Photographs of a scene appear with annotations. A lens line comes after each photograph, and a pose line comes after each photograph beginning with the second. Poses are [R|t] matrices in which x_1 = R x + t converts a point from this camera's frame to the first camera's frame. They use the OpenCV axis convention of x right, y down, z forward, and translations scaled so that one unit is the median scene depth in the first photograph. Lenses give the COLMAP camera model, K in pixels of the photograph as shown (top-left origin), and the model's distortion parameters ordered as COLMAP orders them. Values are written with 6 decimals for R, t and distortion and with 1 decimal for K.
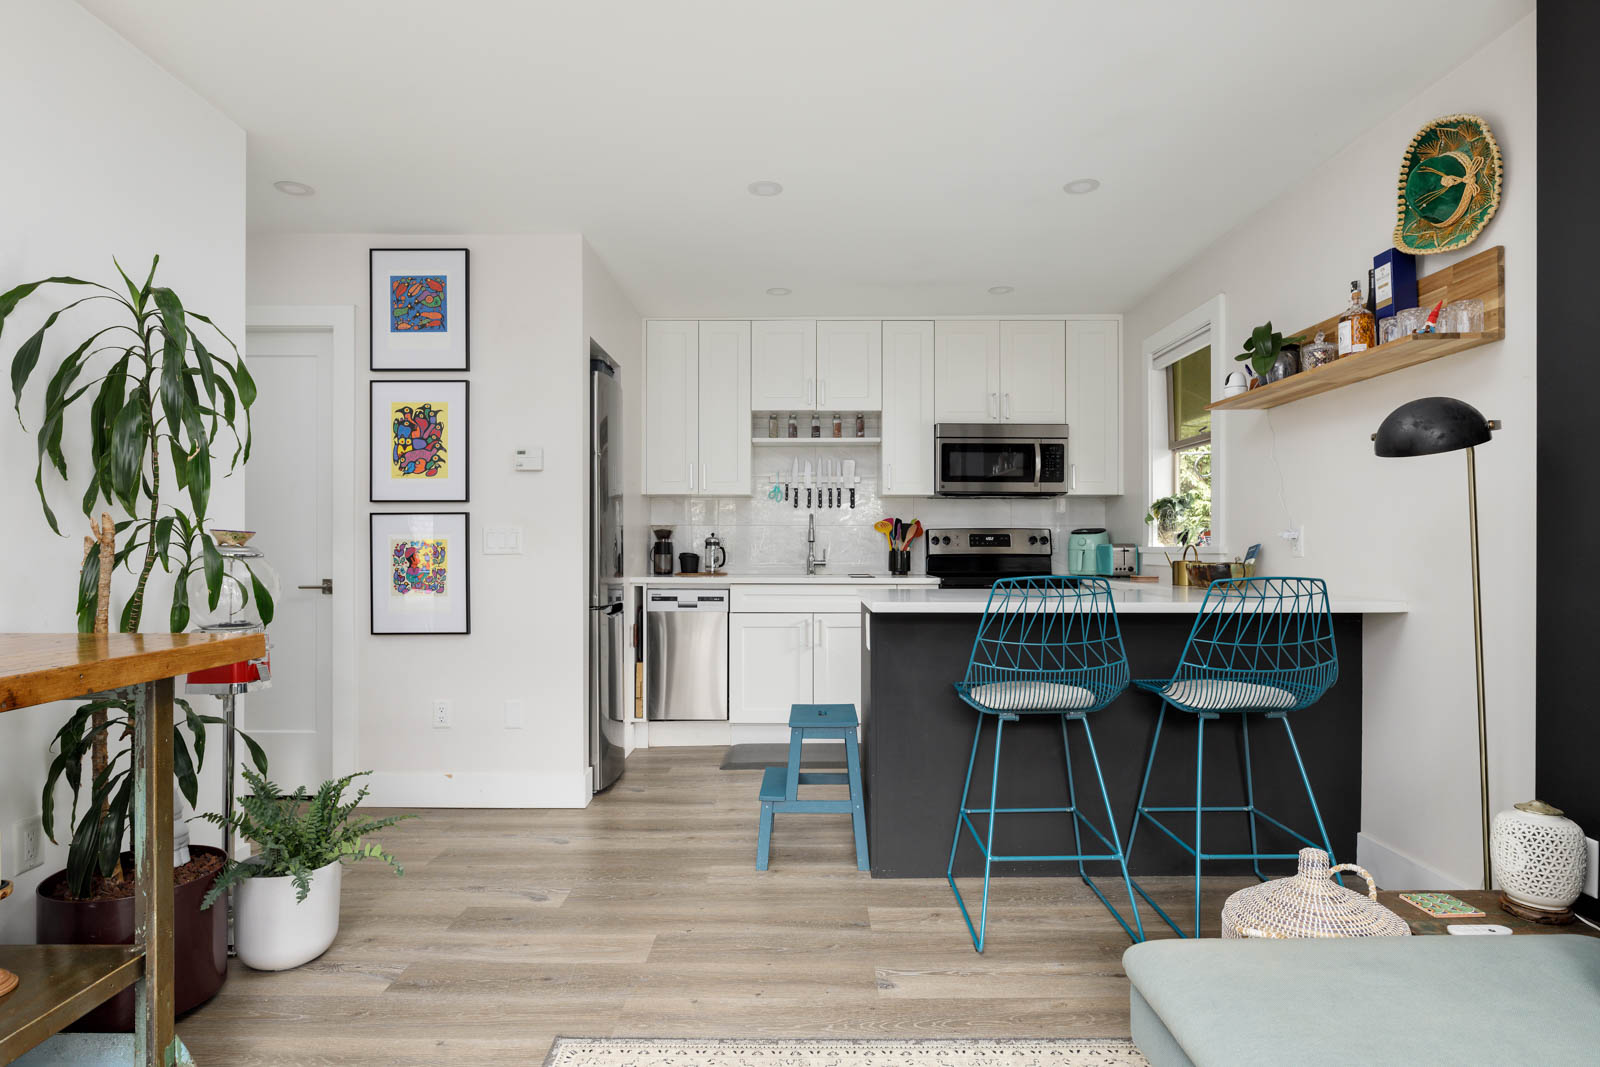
lens RADIAL K [[878.7, 0, 802.5], [0, 878.7, 547.6], [0, 0, 1]] dist [0.002528, 0.000550]
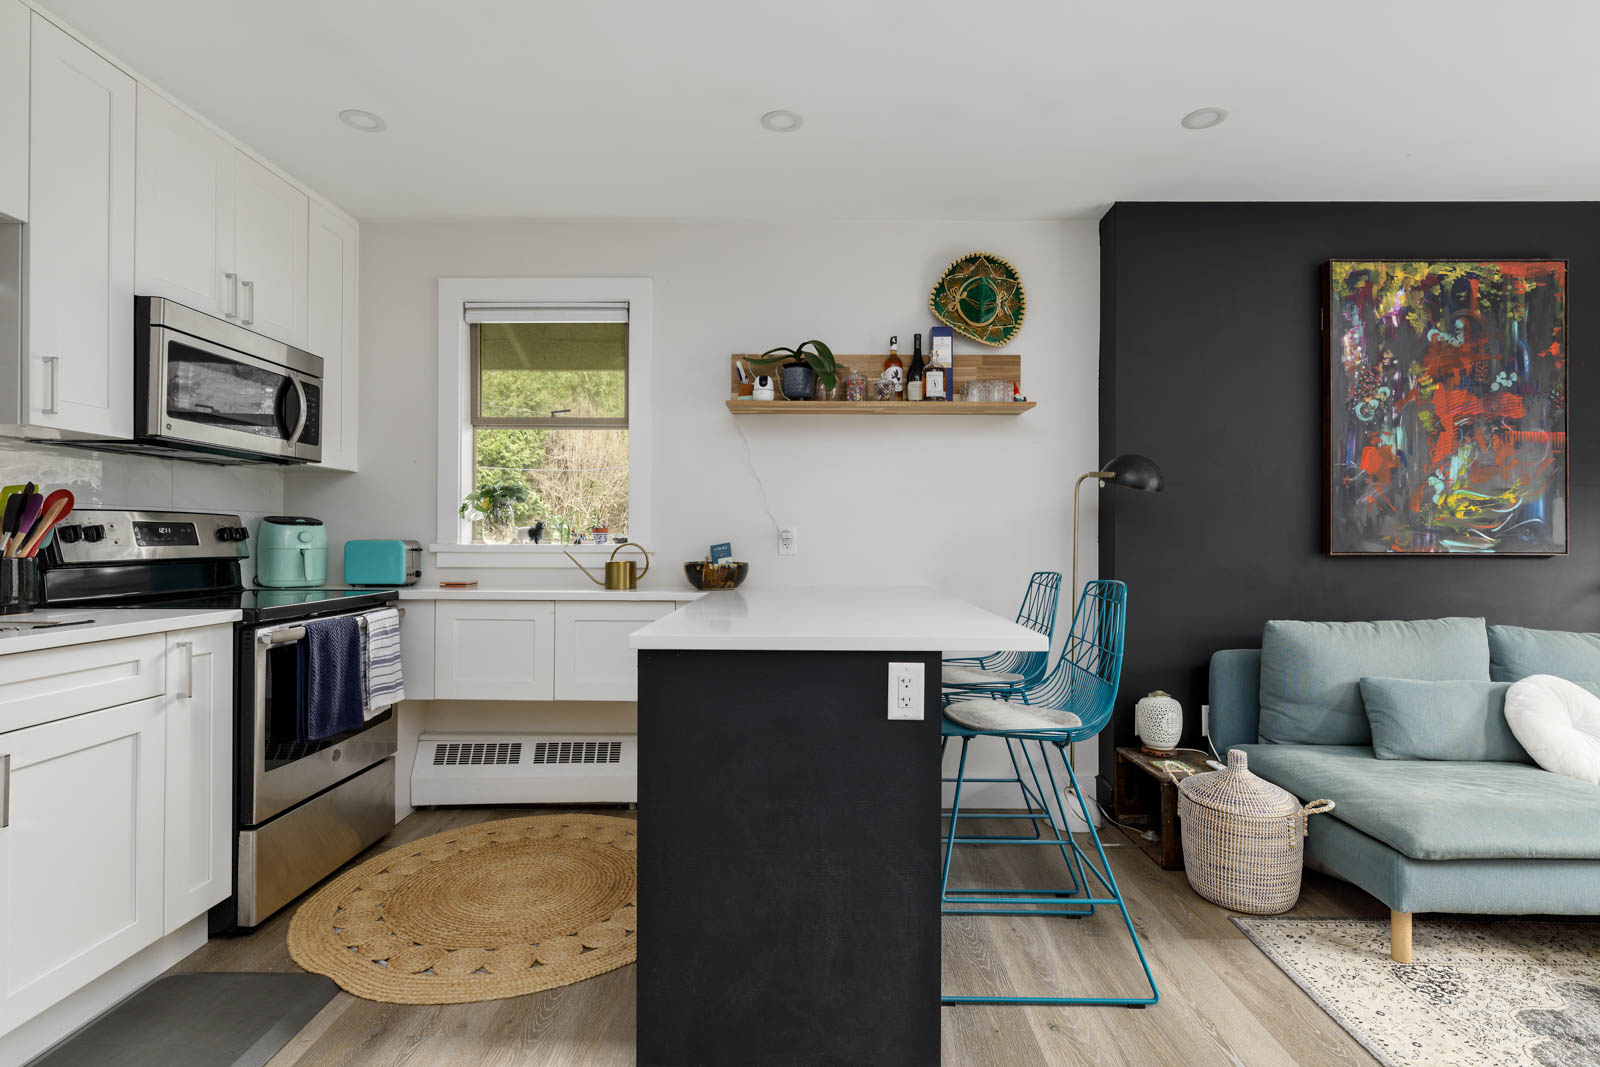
lens RADIAL K [[796.0, 0, 800.0], [0, 796.0, 533.5], [0, 0, 1]] dist [-0.000335, 0.000099]
pose [[0.005377, 0.003668, 0.999979, -0.283015], [-0.003885, 0.999986, -0.003647, -0.008352], [-0.999978, -0.003865, 0.005391, 0.622300]]
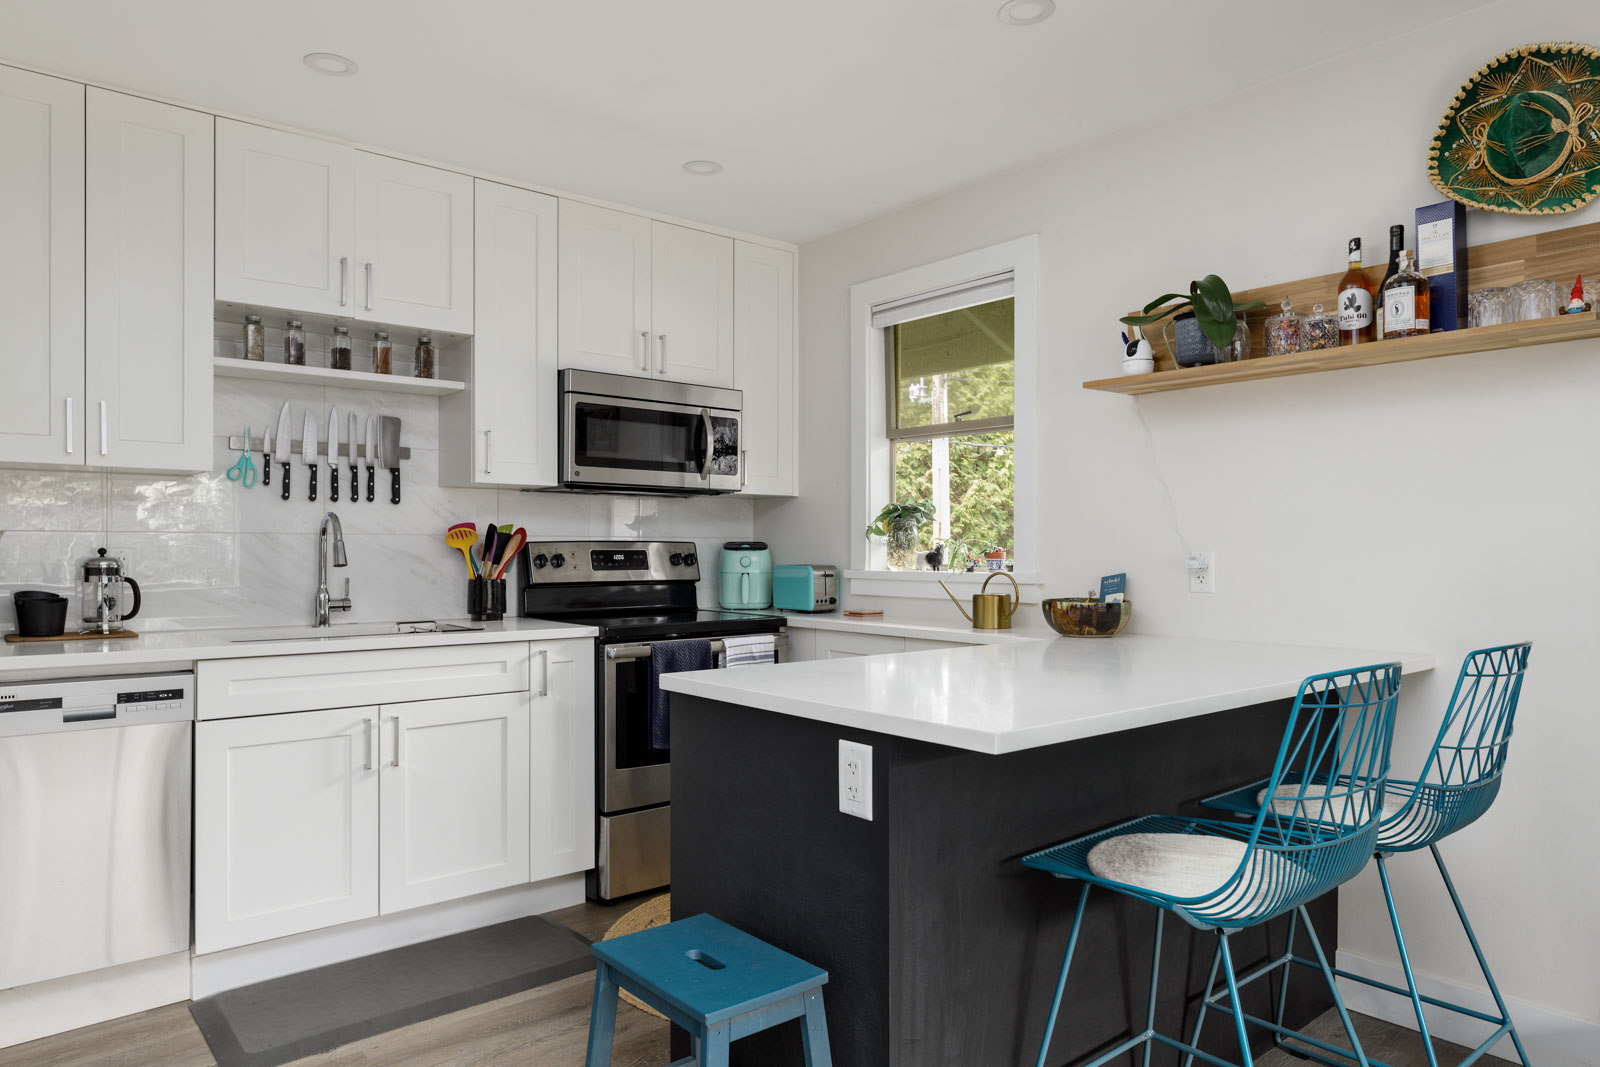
lens RADIAL K [[1035.1, 0, 801.7], [0, 1035.1, 551.6], [0, 0, 1]] dist [-0.002174, -0.000080]
pose [[0.763772, -0.001803, 0.645484, -0.178604], [-0.000986, 0.999992, 0.003960, -0.017926], [-0.645485, -0.003661, 0.763764, 0.343040]]
